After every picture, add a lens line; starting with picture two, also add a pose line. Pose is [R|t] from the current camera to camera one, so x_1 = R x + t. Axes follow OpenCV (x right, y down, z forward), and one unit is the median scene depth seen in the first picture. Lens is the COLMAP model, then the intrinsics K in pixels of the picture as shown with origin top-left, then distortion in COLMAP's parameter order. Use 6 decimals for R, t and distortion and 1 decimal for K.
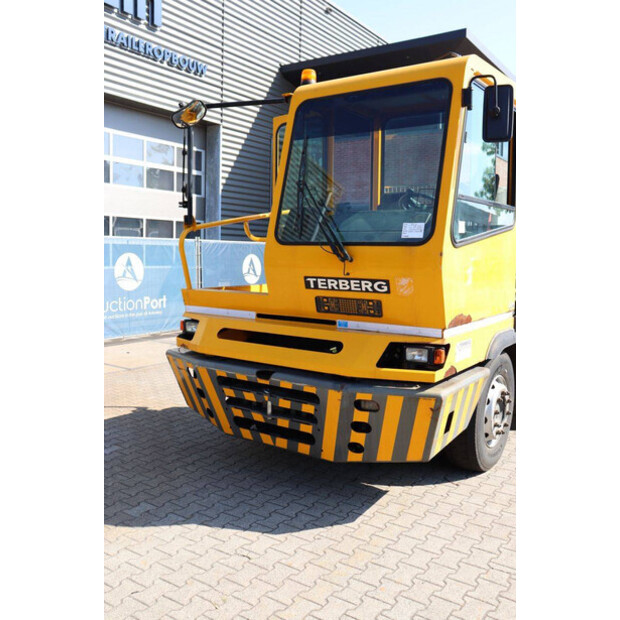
lens RADIAL K [[592.9, 0, 308.0], [0, 592.9, 302.6], [0, 0, 1]] dist [-0.135601, 0.236308]
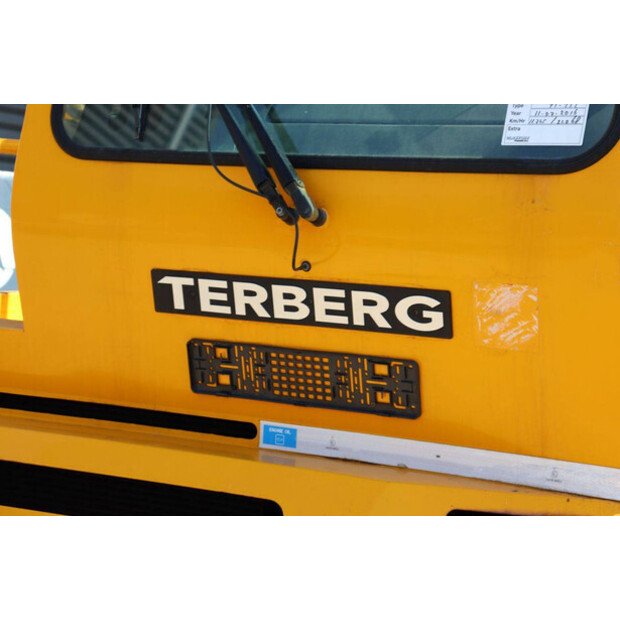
lens RADIAL K [[1476.0, 0, 309.9], [0, 1476.0, 310.4], [0, 0, 1]] dist [0.377457, 0.152379]
pose [[0.992966, 0.033981, 0.113420, -0.011780], [-0.030927, 0.999113, -0.028576, -0.005620], [-0.114290, 0.024867, 0.993136, 0.271858]]
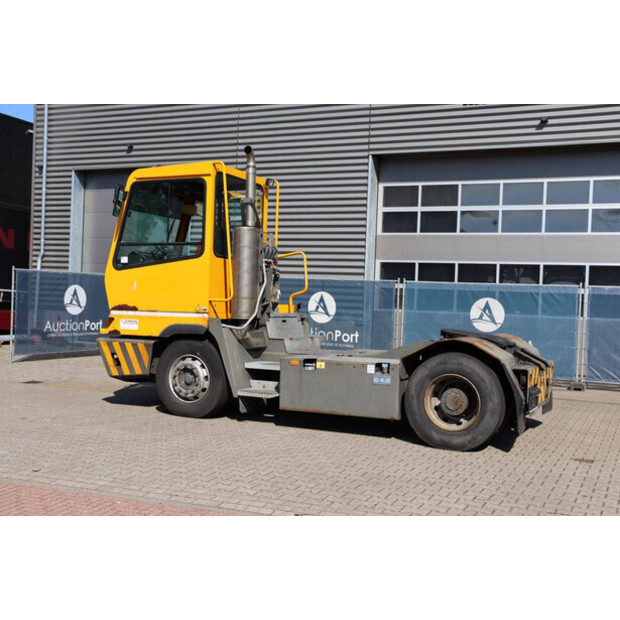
lens RADIAL K [[766.0, 0, 310.9], [0, 766.0, 309.9], [0, 0, 1]] dist [0.002861, 0.042254]
pose [[0.172987, -0.003879, -0.984916, 2.710107], [-0.114641, 0.993116, -0.024046, 0.026530], [0.978229, 0.117072, 0.171352, 1.112213]]
